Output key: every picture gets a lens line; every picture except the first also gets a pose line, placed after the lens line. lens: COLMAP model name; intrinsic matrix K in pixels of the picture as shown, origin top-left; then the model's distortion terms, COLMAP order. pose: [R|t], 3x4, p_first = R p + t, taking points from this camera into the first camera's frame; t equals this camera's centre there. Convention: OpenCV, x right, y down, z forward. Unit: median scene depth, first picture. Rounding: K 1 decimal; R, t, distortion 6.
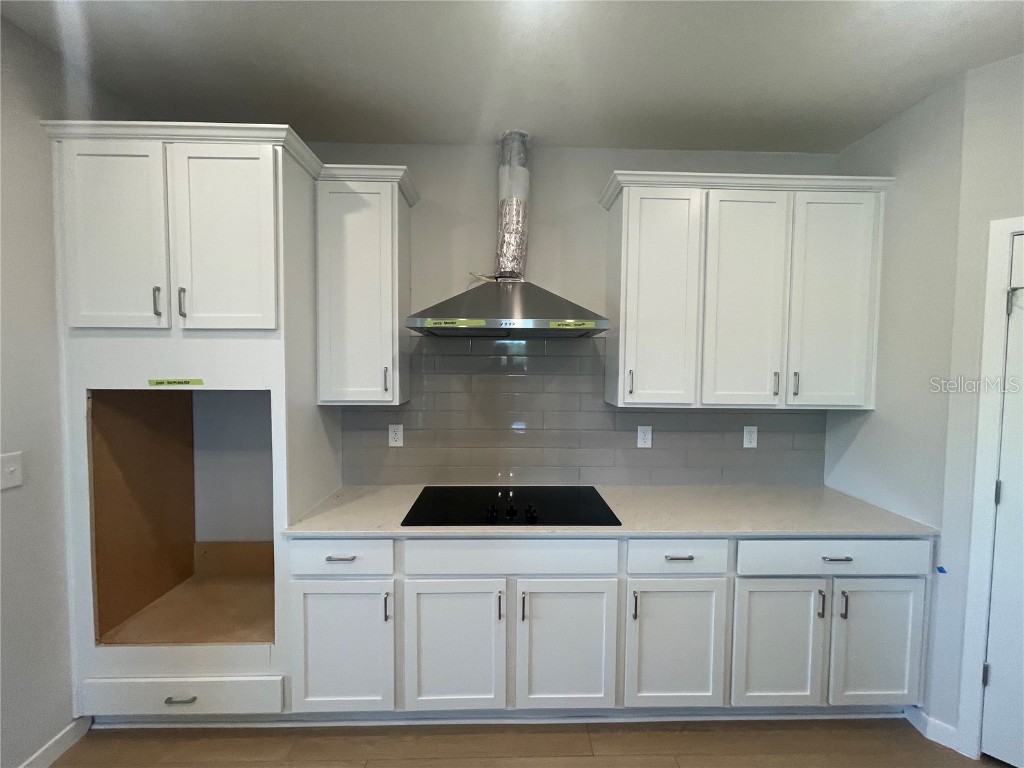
lens RADIAL K [[415.4, 0, 513.7], [0, 415.4, 382.2], [0, 0, 1]] dist [-0.001779, 0.000485]
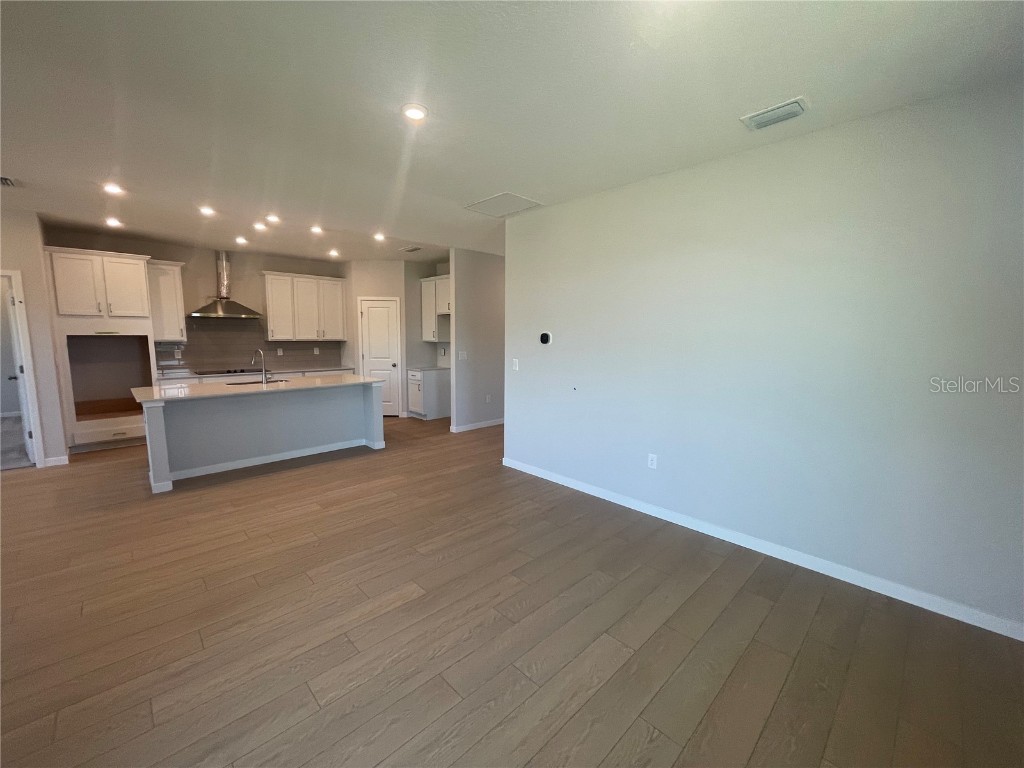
lens RADIAL K [[415.4, 0, 513.7], [0, 415.4, 382.2], [0, 0, 1]] dist [-0.001779, 0.000485]
pose [[0.733112, -0.082942, 0.675031, -0.672133], [0.025521, 0.995192, 0.094564, 0.143341], [-0.679629, -0.052098, 0.731704, -3.200352]]
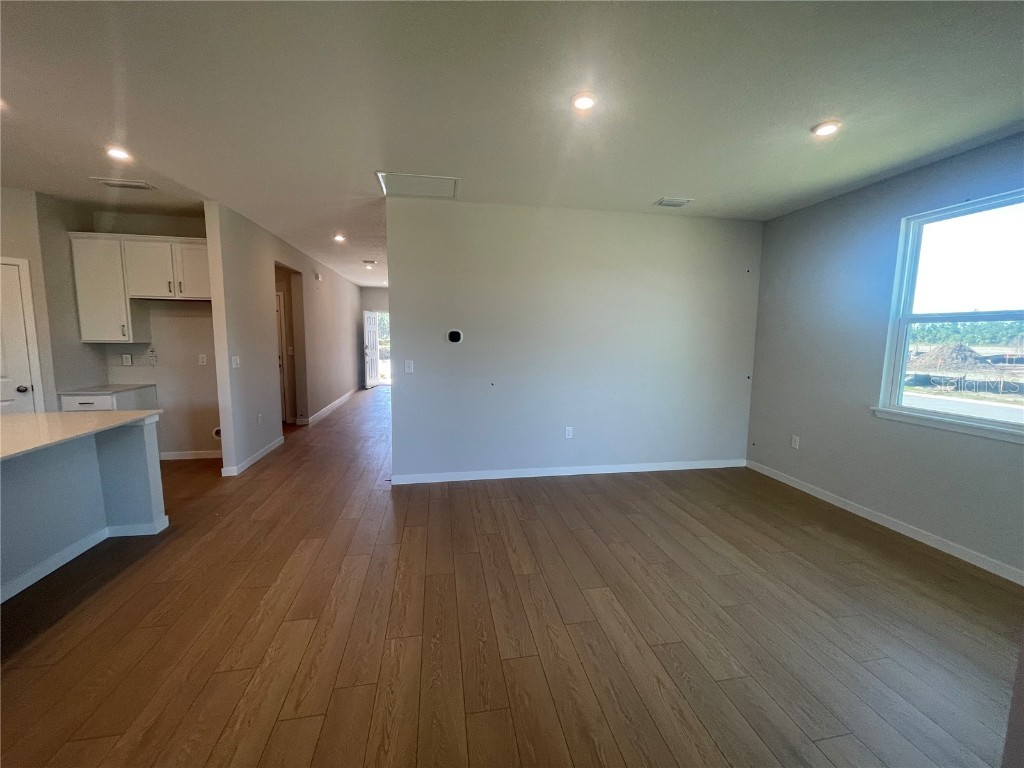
lens RADIAL K [[415.4, 0, 513.7], [0, 415.4, 382.2], [0, 0, 1]] dist [-0.001779, 0.000485]
pose [[-0.156528, -0.122862, 0.980002, -1.253537], [0.025504, 0.991399, 0.128365, 0.086559], [-0.987344, 0.045086, -0.152049, -1.526089]]
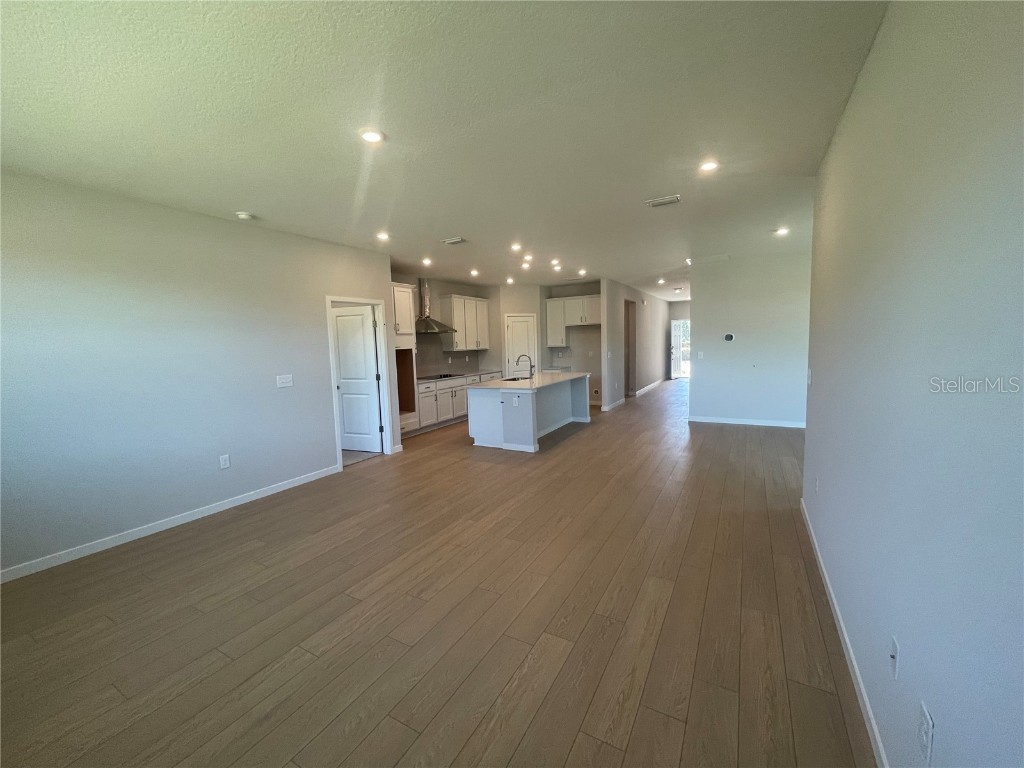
lens RADIAL K [[406.1, 0, 512.0], [0, 406.1, 384.0], [0, 0, 1]] dist [-0.000283, 0.000084]
pose [[0.519482, -0.113720, 0.846880, -3.300555], [0.072069, 0.993404, 0.089188, 0.076088], [-0.851437, 0.014702, 0.524251, -1.818119]]
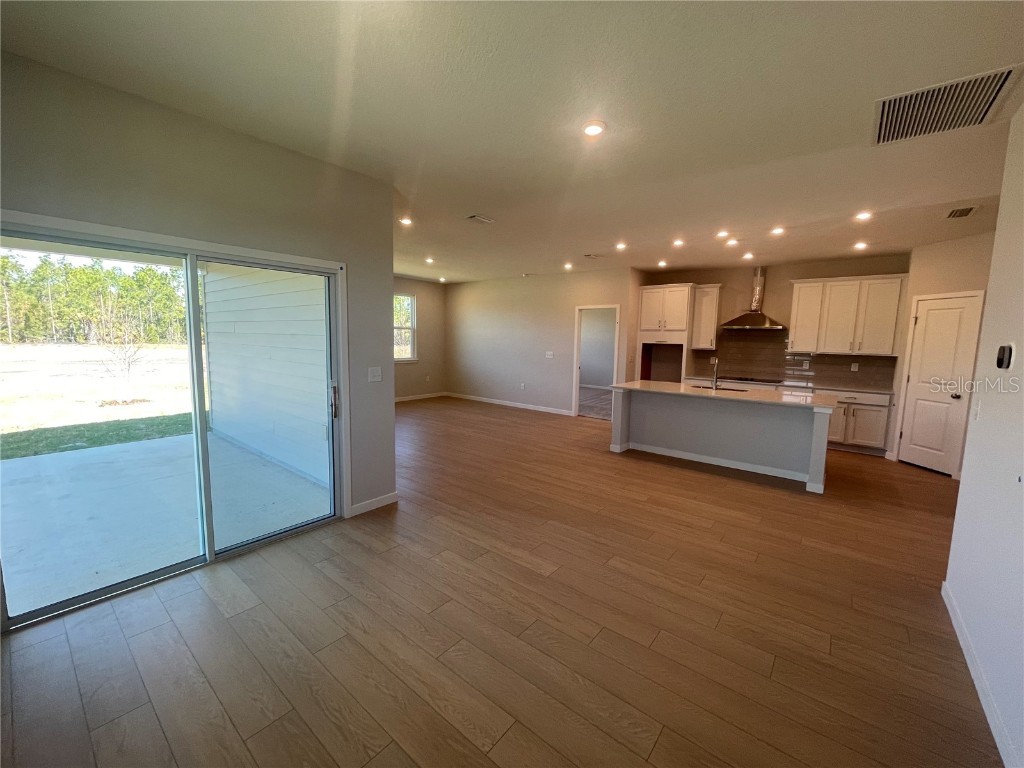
lens RADIAL K [[415.4, 0, 513.7], [0, 415.4, 382.2], [0, 0, 1]] dist [-0.001779, 0.000485]
pose [[0.762653, 0.077091, -0.642197, 0.816036], [-0.039137, 0.996553, 0.073151, 0.157838], [0.645622, -0.030655, 0.763041, -3.231309]]
